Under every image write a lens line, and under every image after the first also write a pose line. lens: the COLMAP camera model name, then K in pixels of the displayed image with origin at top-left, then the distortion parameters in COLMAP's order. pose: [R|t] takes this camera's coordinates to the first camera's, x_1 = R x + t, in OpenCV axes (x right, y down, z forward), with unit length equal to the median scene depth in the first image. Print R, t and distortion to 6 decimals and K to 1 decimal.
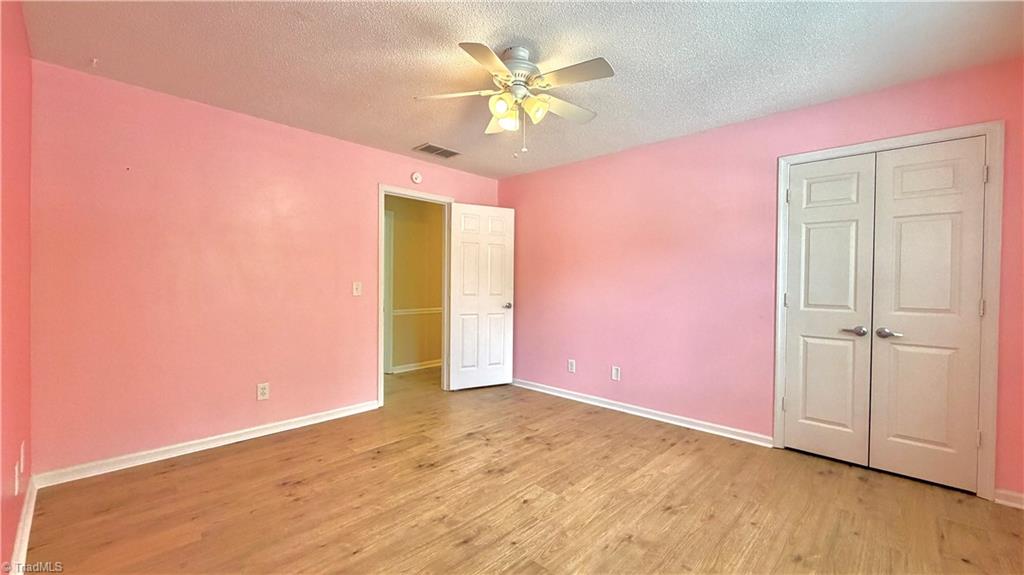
lens RADIAL K [[412.0, 0, 509.7], [0, 412.0, 288.9], [0, 0, 1]] dist [-0.001635, 0.000028]
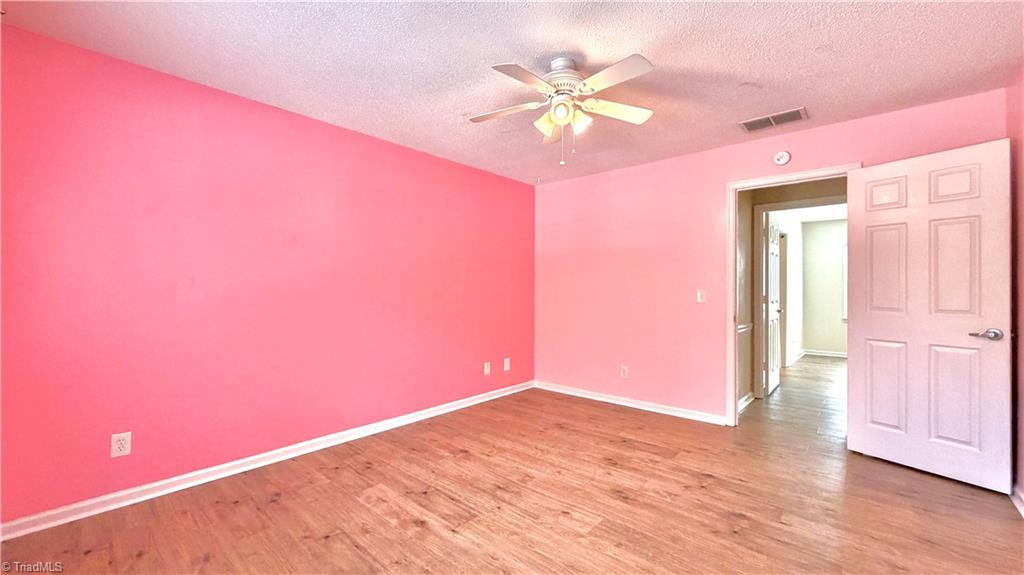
lens RADIAL K [[412.0, 0, 509.7], [0, 412.0, 288.9], [0, 0, 1]] dist [-0.001635, 0.000028]
pose [[0.028249, -0.007340, -0.999574, 0.851061], [-0.017565, 0.999815, -0.007839, -0.001503], [0.999447, 0.017779, 0.028115, 0.700185]]
